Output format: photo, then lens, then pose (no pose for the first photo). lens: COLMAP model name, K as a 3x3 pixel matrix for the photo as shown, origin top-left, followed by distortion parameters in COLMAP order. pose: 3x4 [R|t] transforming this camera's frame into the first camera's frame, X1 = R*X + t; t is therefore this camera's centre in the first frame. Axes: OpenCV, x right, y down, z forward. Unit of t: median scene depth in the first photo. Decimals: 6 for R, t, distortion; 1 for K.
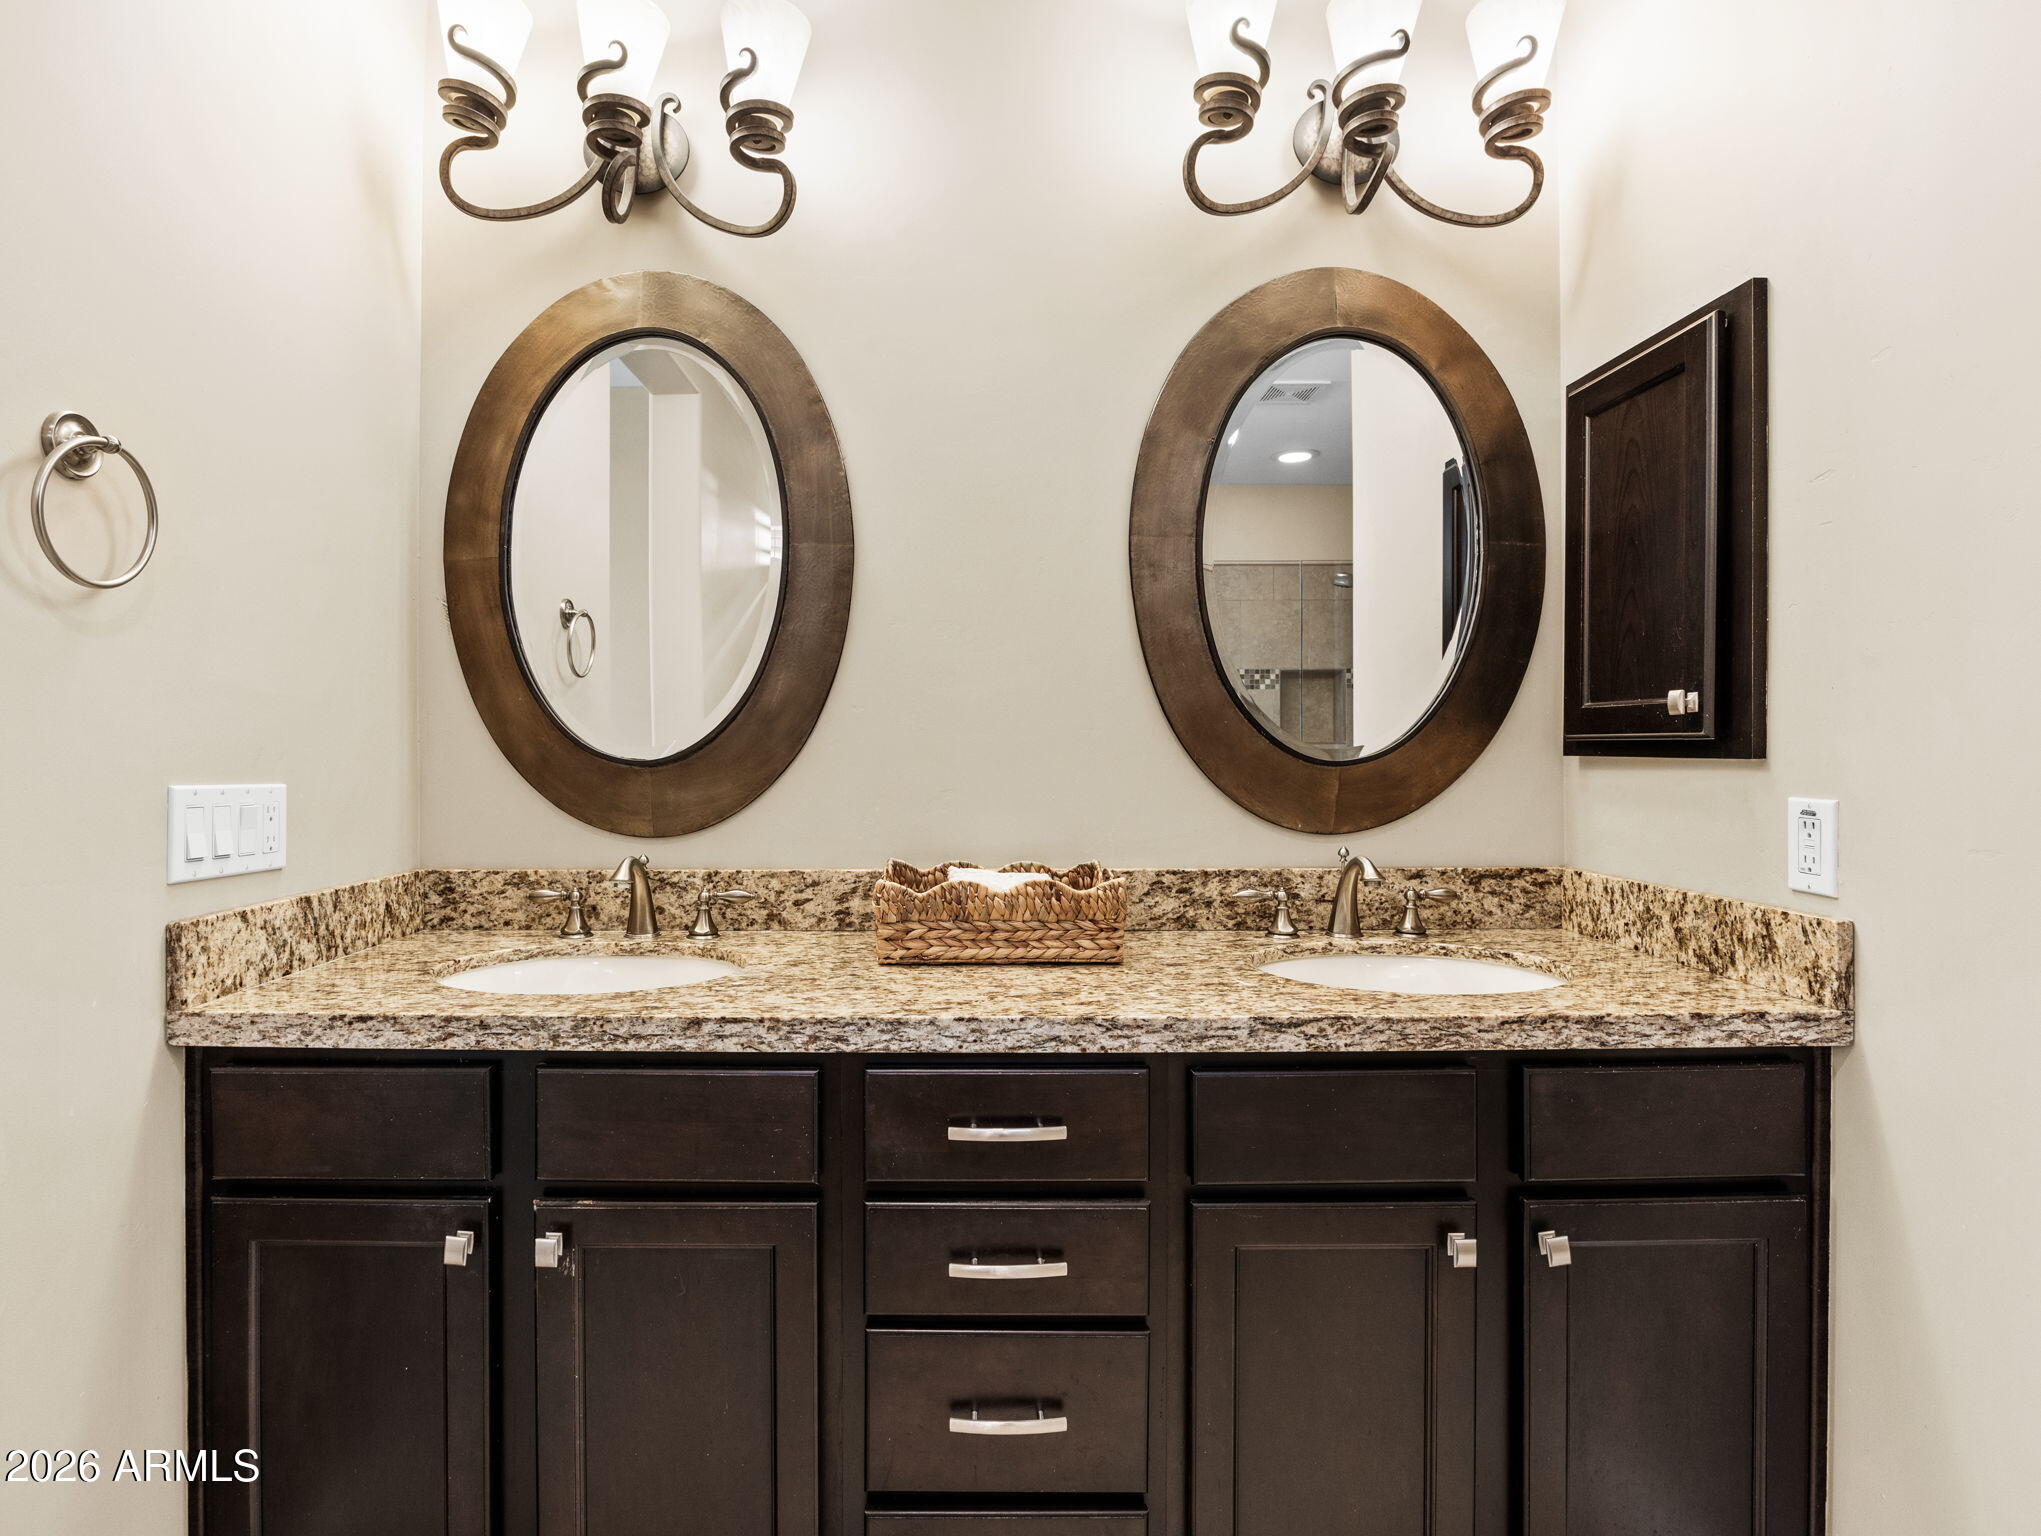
lens RADIAL K [[1048.4, 0, 1018.2], [0, 1048.4, 759.0], [0, 0, 1]] dist [-0.022751, 0.002783]
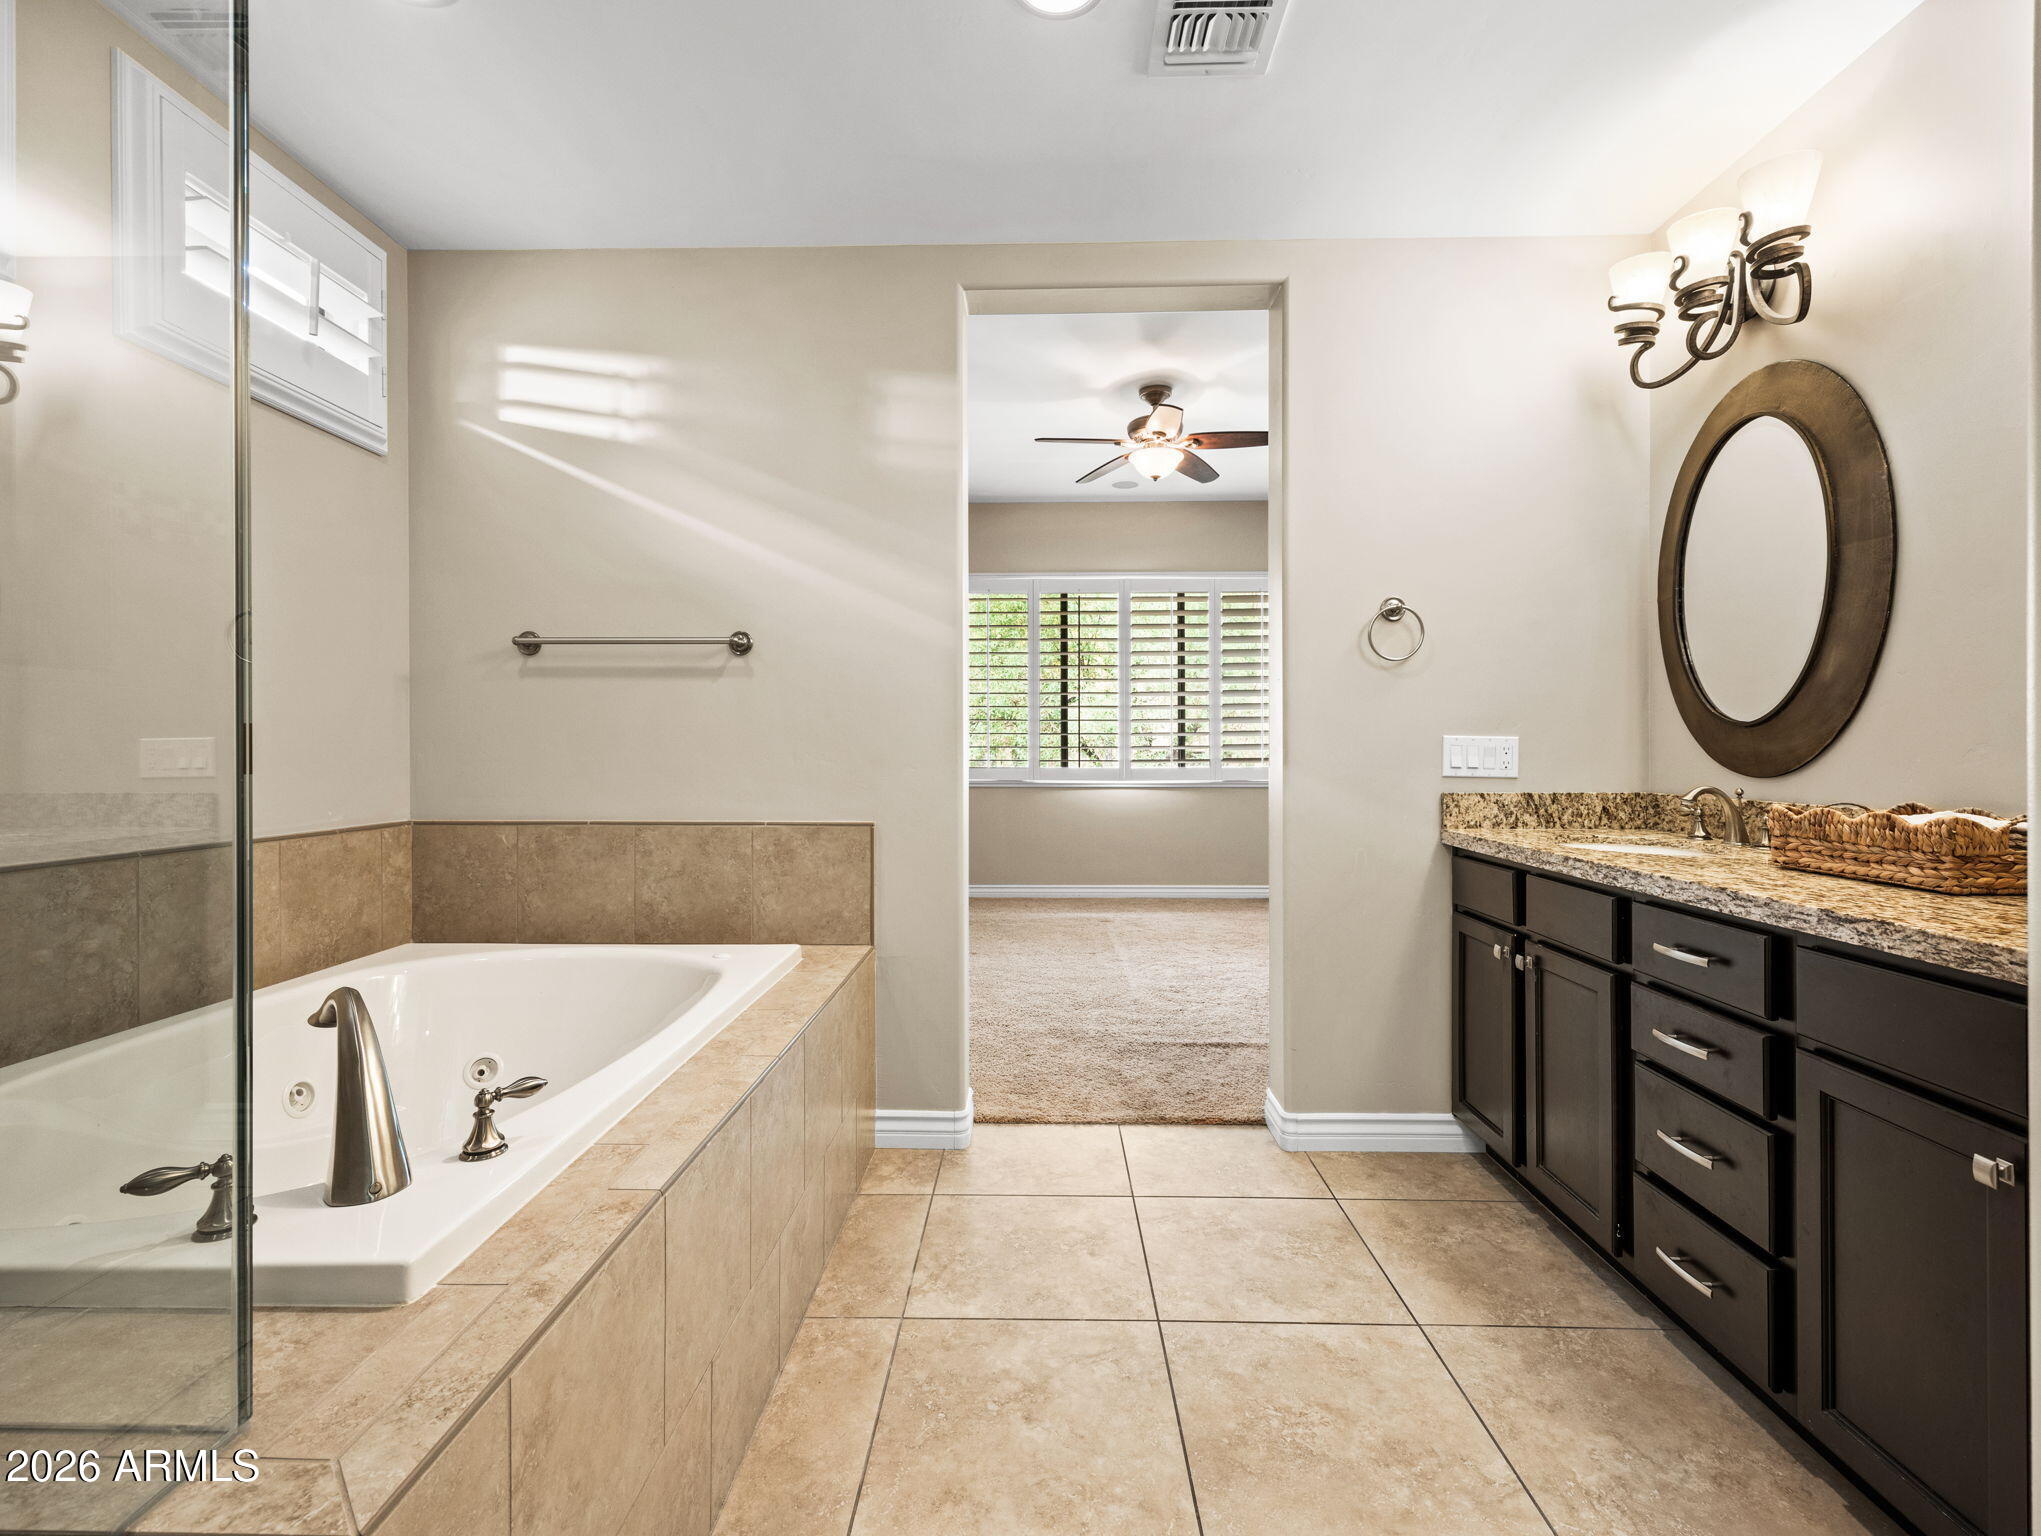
lens RADIAL K [[892.2, 0, 1021.6], [0, 892.2, 756.7], [0, 0, 1]] dist [-0.003469, 0.000028]
pose [[-0.017414, 0.012975, -0.999764, 1.136622], [-0.001556, 0.999914, 0.013004, 0.043703], [0.999847, 0.001783, -0.017393, 0.045165]]
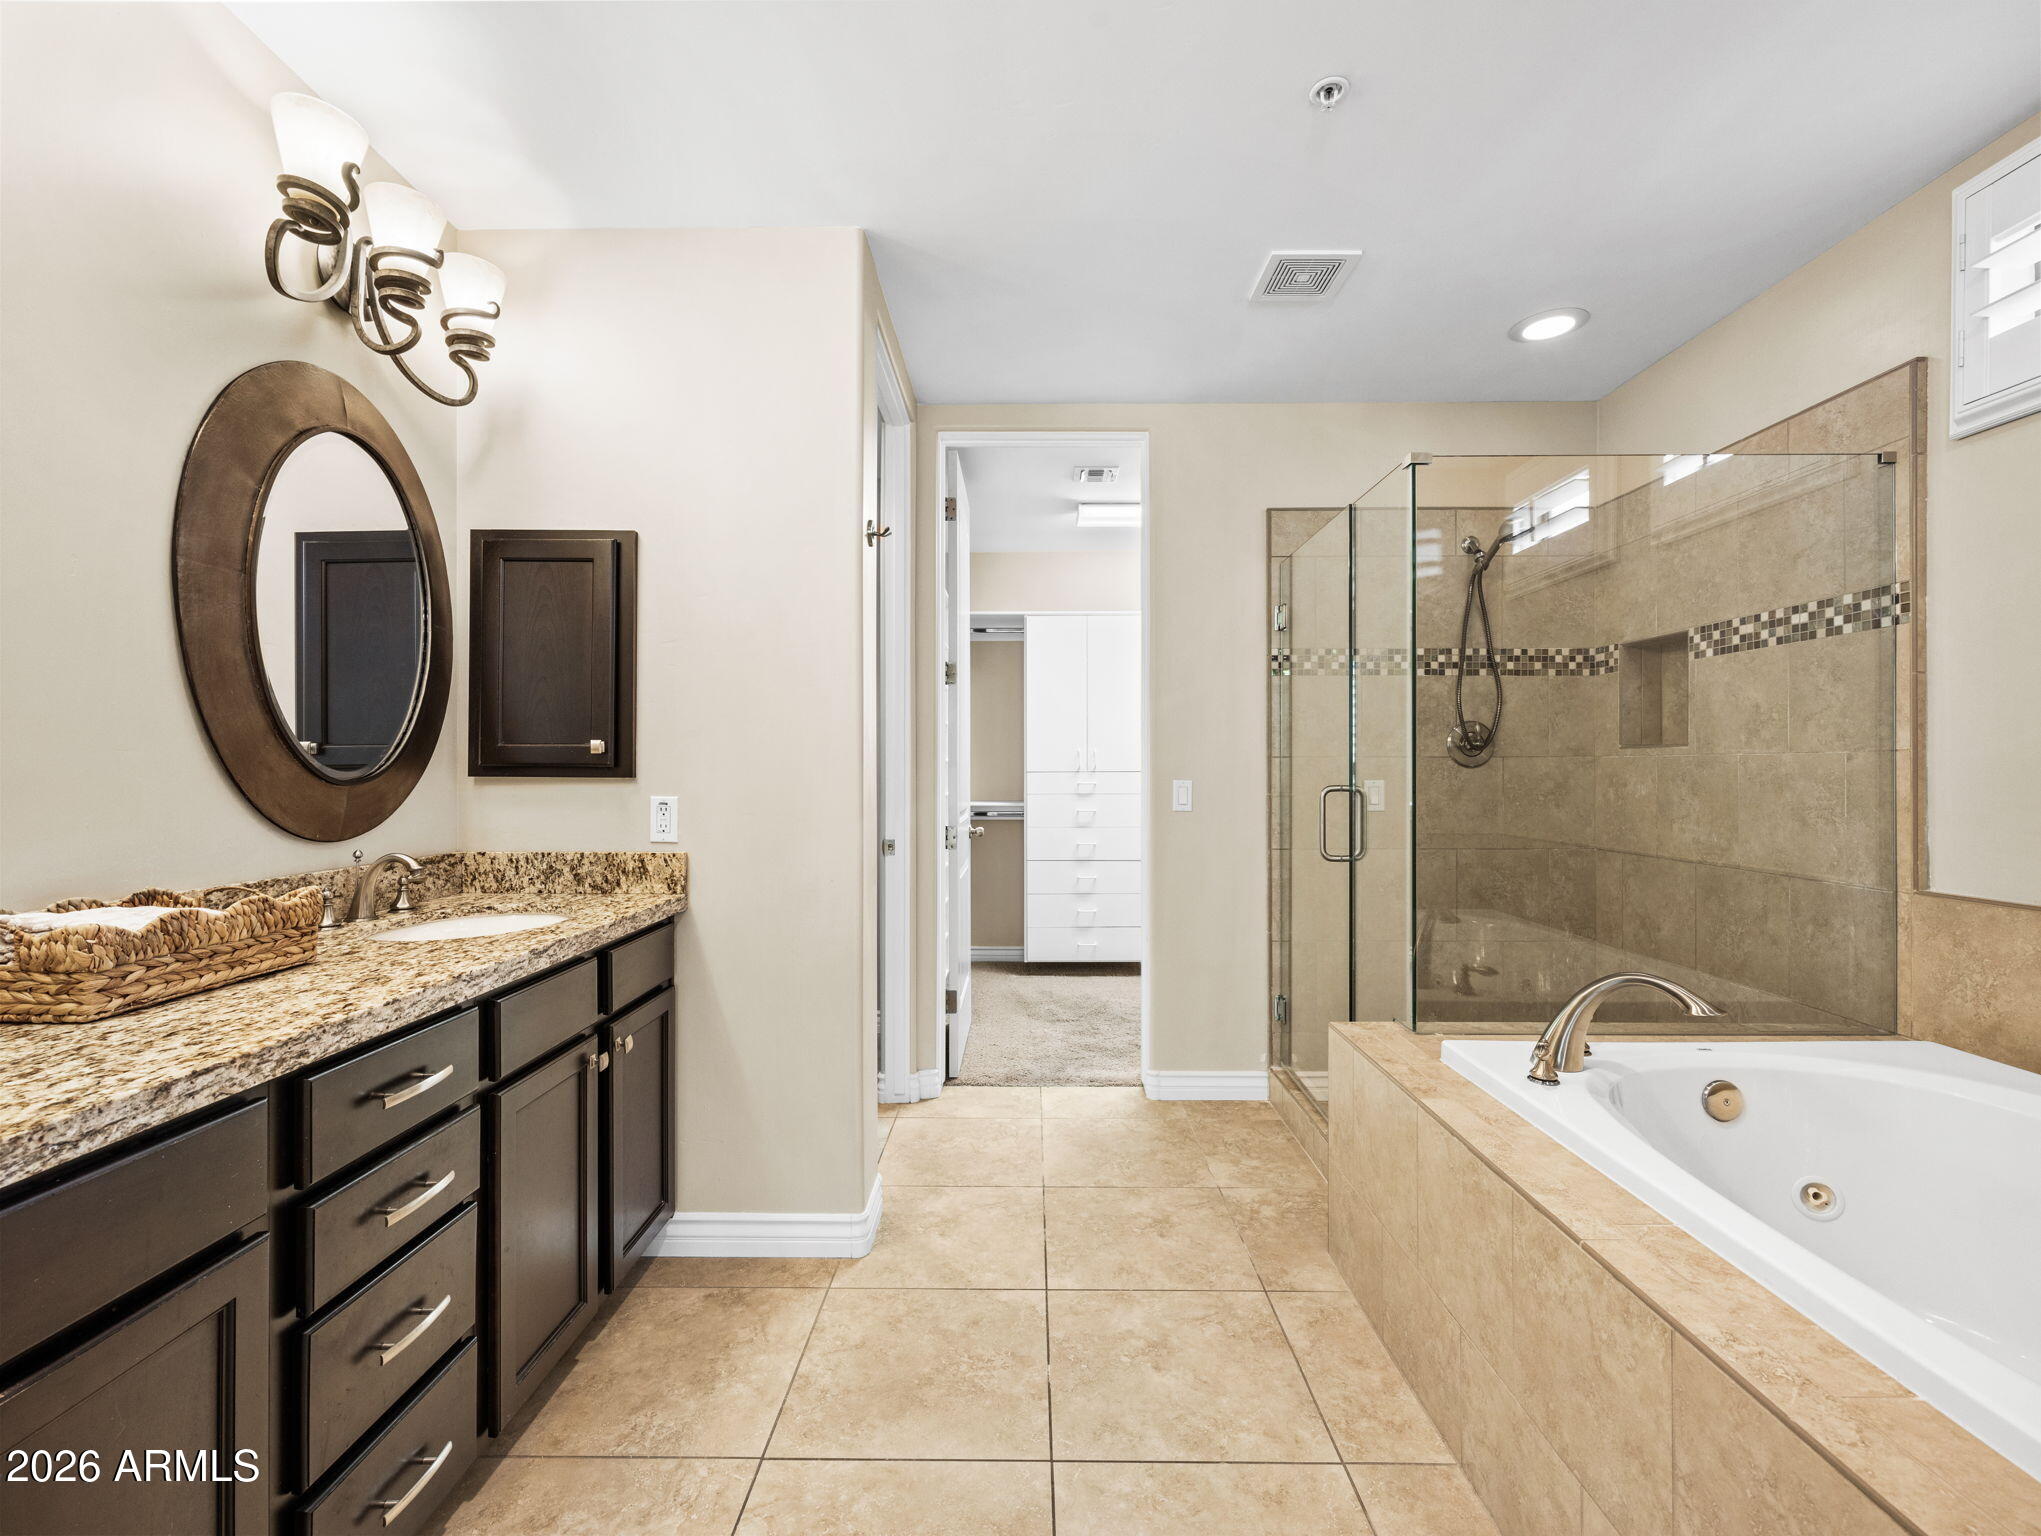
lens RADIAL K [[892.2, 0, 1021.6], [0, 892.2, 756.7], [0, 0, 1]] dist [-0.003469, 0.000028]
pose [[0.001143, 0.018267, 0.999832, -0.916585], [0.003351, 0.999827, -0.018271, -0.005939], [-0.999994, 0.003372, 0.001082, 0.251691]]
